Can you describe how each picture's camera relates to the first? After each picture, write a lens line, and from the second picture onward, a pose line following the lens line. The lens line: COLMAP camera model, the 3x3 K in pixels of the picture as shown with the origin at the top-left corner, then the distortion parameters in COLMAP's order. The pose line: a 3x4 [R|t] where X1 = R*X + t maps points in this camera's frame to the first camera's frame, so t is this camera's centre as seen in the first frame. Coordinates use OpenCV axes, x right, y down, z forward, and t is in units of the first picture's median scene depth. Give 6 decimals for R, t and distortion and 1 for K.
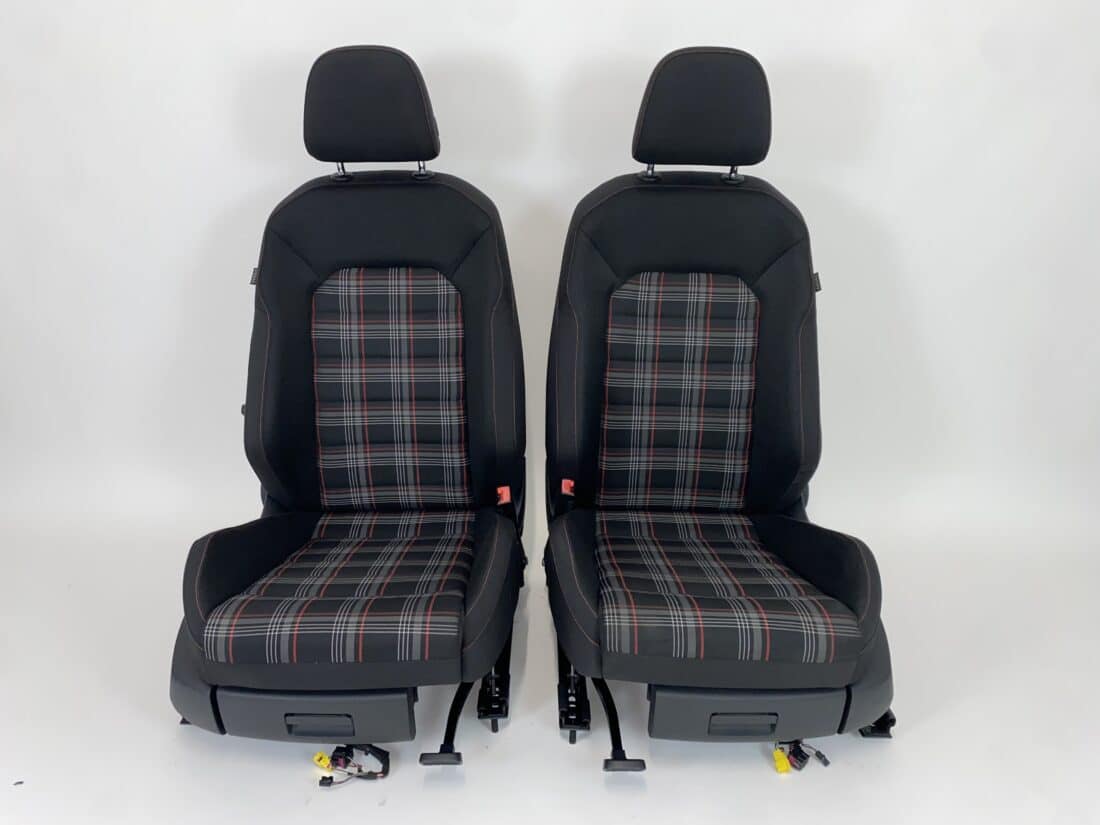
lens RADIAL K [[854.1, 0, 547.5], [0, 854.1, 412.1], [0, 0, 1]] dist [0.163183, -0.375125]
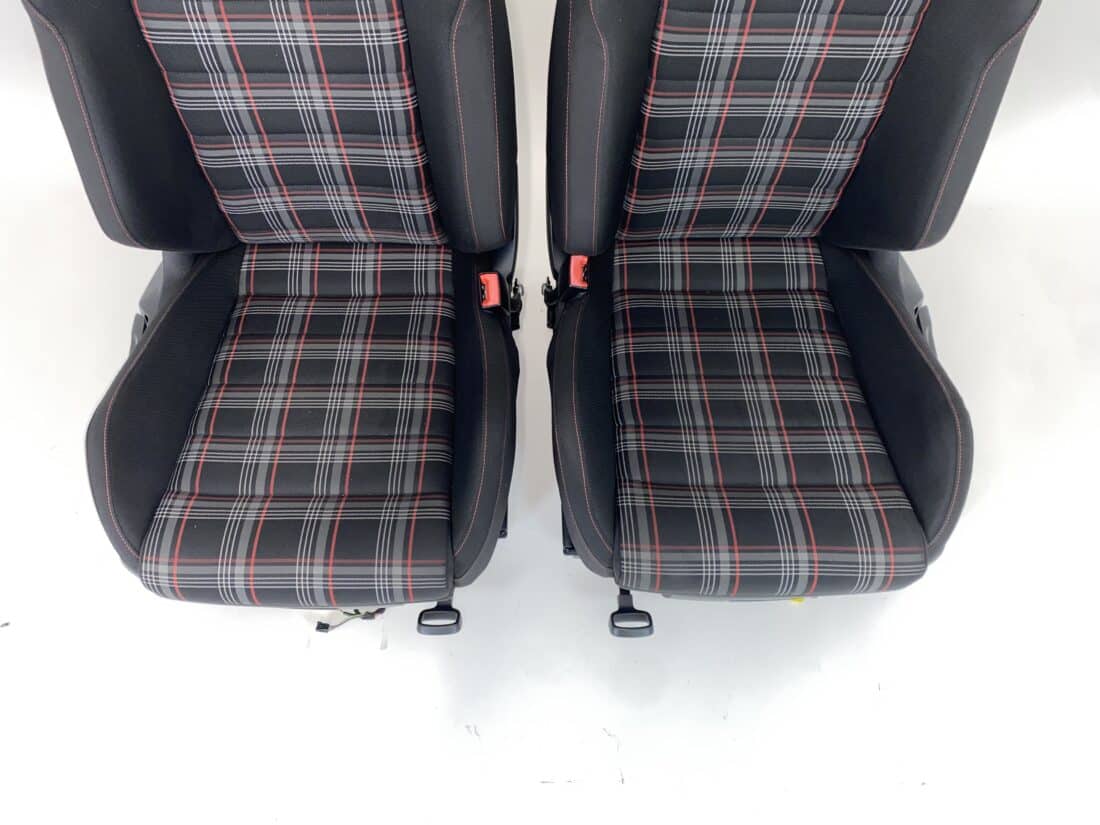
lens RADIAL K [[836.9, 0, 542.7], [0, 836.9, 408.0], [0, 0, 1]] dist [0.083079, -0.163168]
pose [[0.999989, -0.002603, 0.003895, -0.009236], [-0.001194, 0.662357, 0.749188, -0.352639], [-0.004530, -0.749184, 0.662346, 0.441289]]
